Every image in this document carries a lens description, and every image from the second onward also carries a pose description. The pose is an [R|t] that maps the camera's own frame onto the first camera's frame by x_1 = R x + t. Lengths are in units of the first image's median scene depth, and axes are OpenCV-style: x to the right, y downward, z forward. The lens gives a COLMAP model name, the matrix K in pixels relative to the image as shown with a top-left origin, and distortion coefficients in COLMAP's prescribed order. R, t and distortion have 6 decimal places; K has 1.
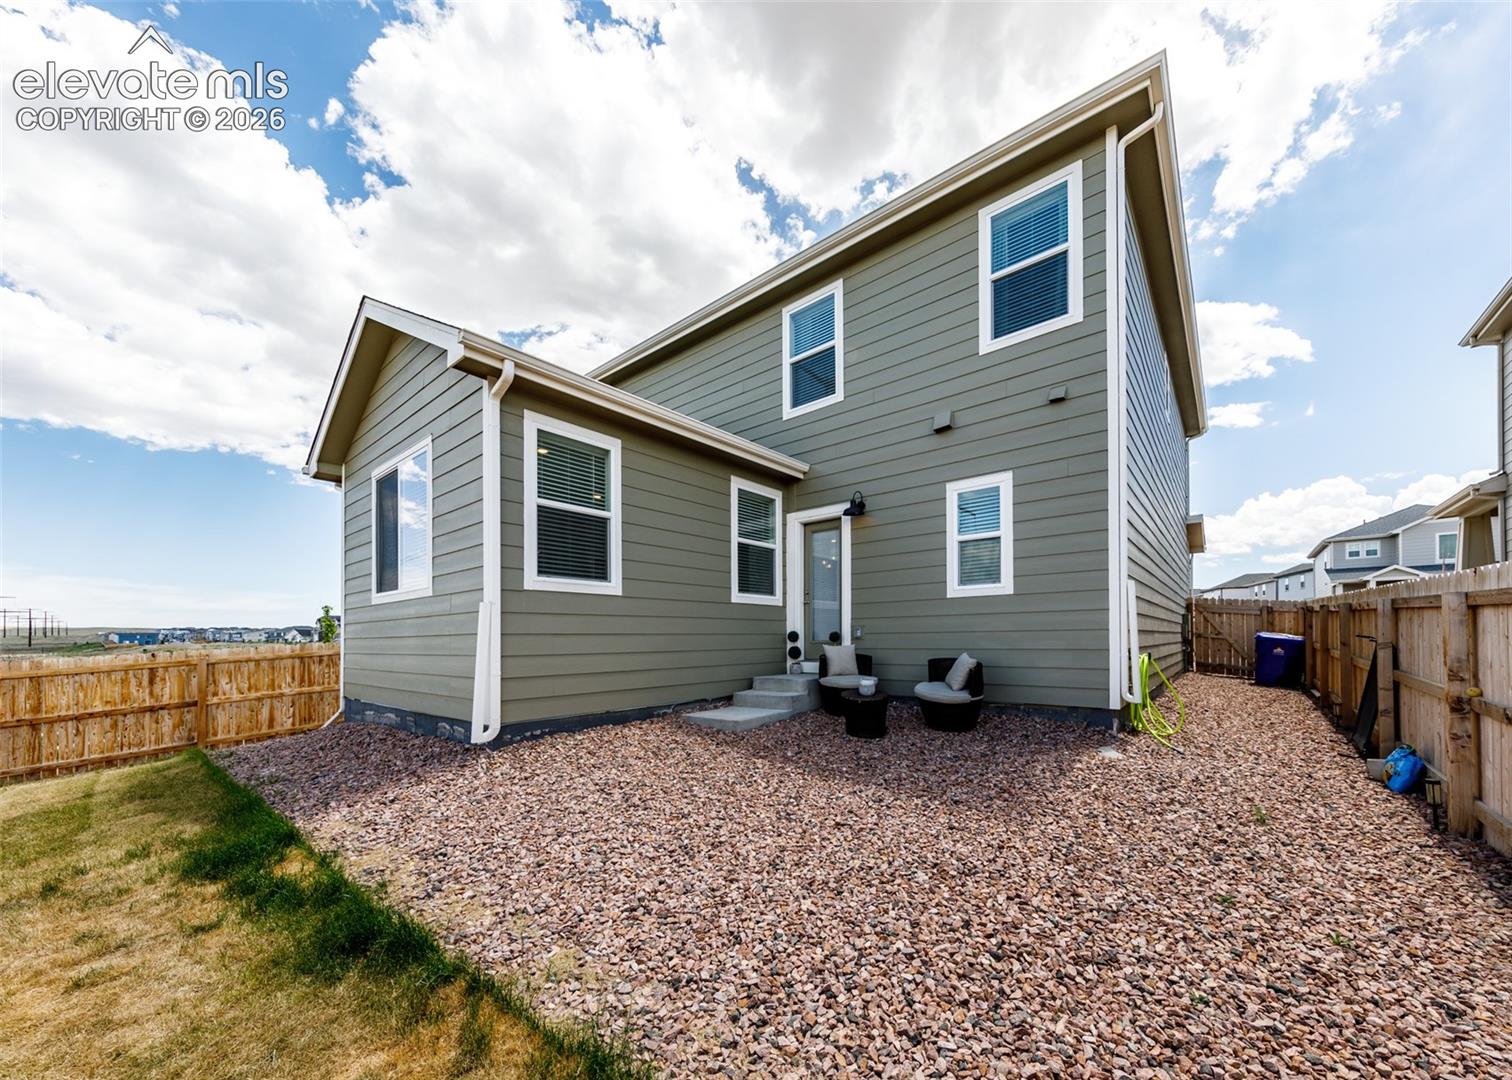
lens RADIAL K [[550.9, 0, 764.2], [0, 550.9, 633.7], [0, 0, 1]] dist [0.001470, 0.000276]
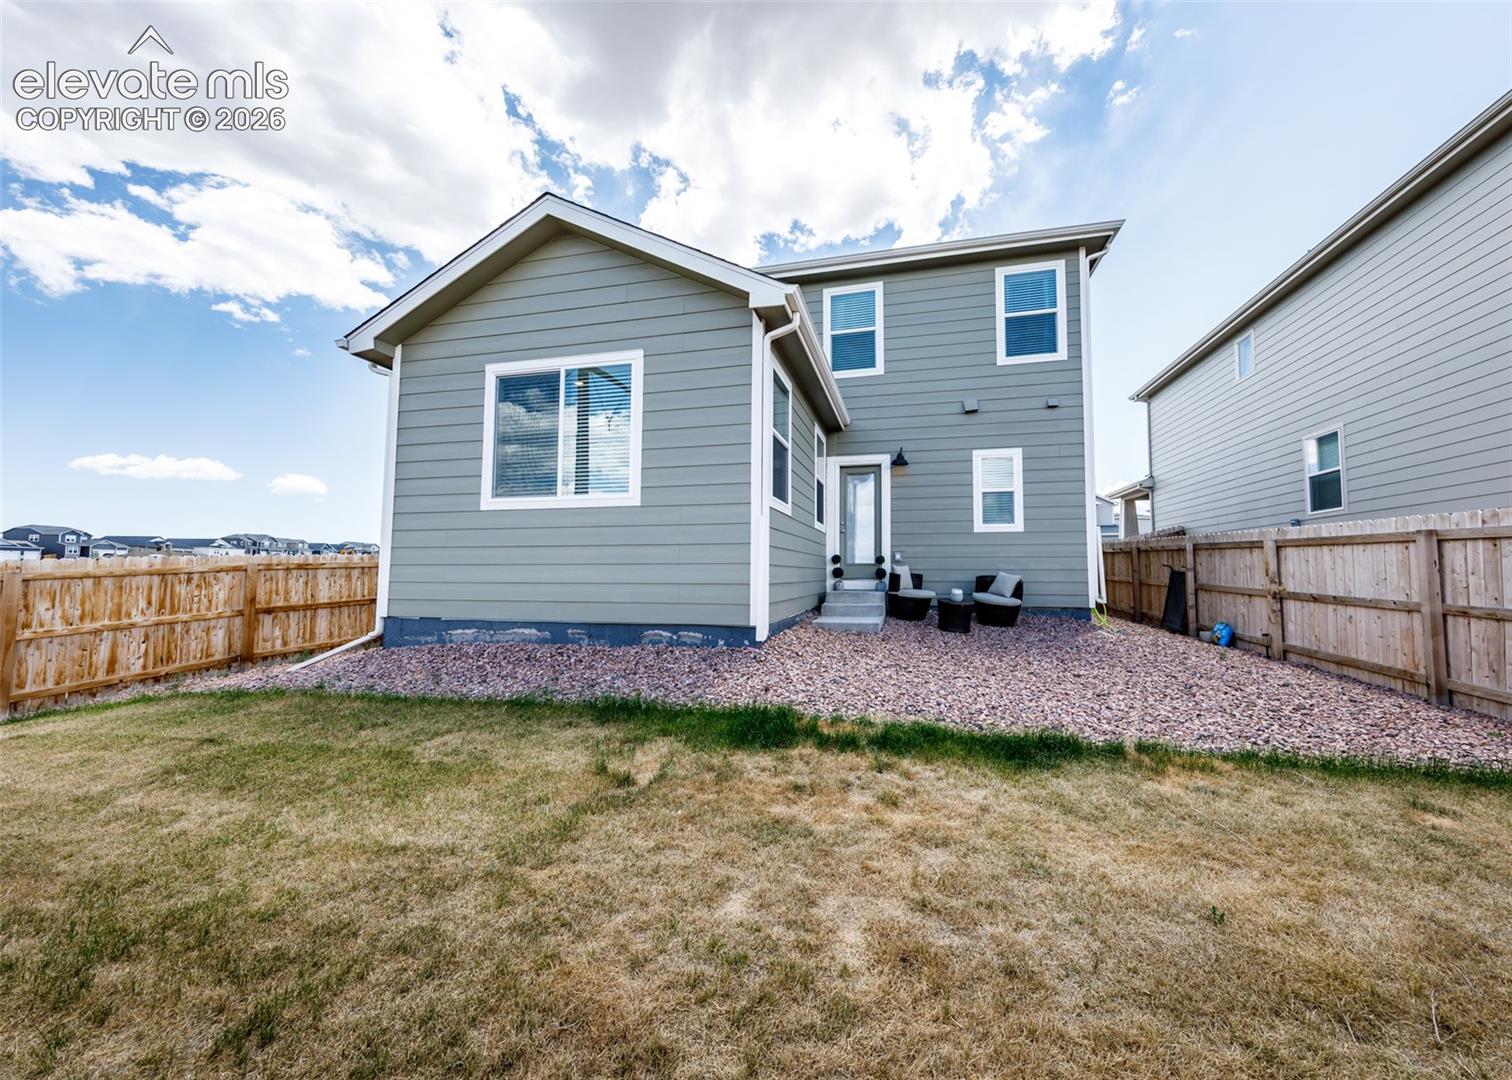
lens RADIAL K [[547.2, 0, 762.1], [0, 547.2, 542.9], [0, 0, 1]] dist [0.000973, -0.000180]
pose [[0.900567, 0.038656, 0.432995, -0.640506], [-0.017948, 0.998496, -0.051812, 0.036106], [-0.434347, 0.038888, 0.899906, -0.002016]]
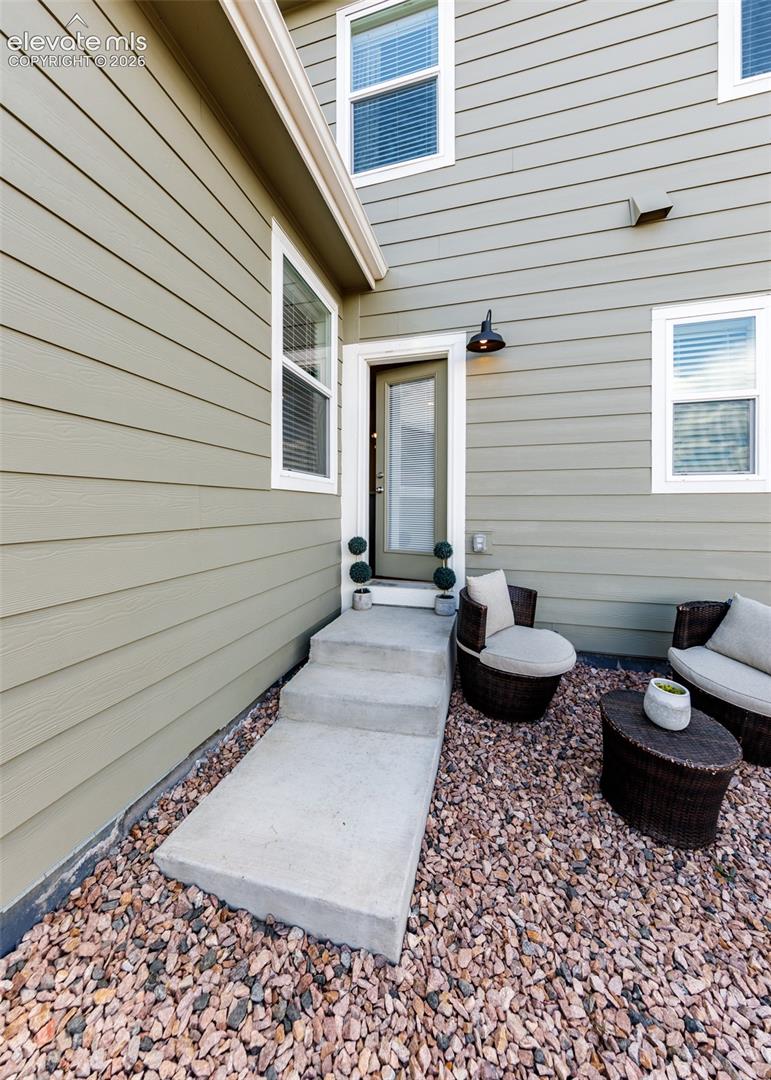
lens RADIAL K [[390.8, 0, 370.6], [0, 390.8, 505.1], [0, 0, 1]] dist [0.000973, -0.000180]
pose [[0.912863, 0.006932, 0.408206, -0.116128], [-0.011010, 0.999910, 0.007642, -0.045426], [-0.408117, -0.011471, 0.912858, 0.632692]]
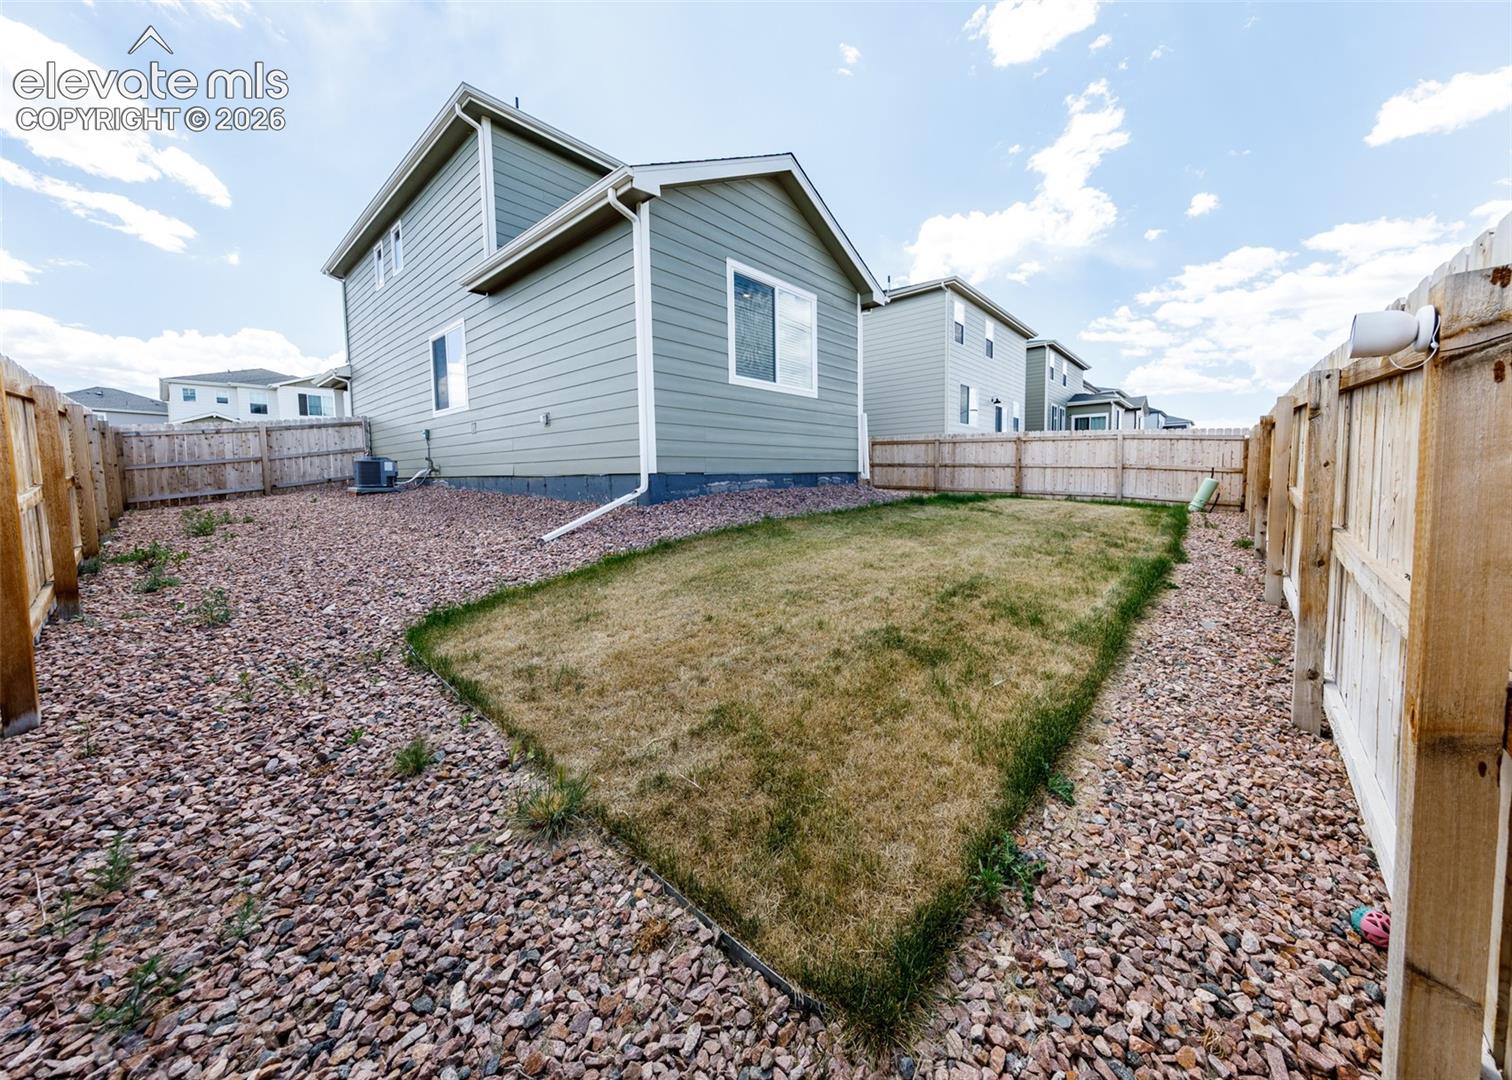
lens RADIAL K [[550.9, 0, 757.6], [0, 550.9, 512.8], [0, 0, 1]] dist [0.001470, 0.000276]
pose [[0.028808, -0.054238, 0.998112, -1.710958], [-0.003525, 0.998515, 0.054362, 0.135659], [-0.999579, -0.005084, 0.028574, 0.863418]]
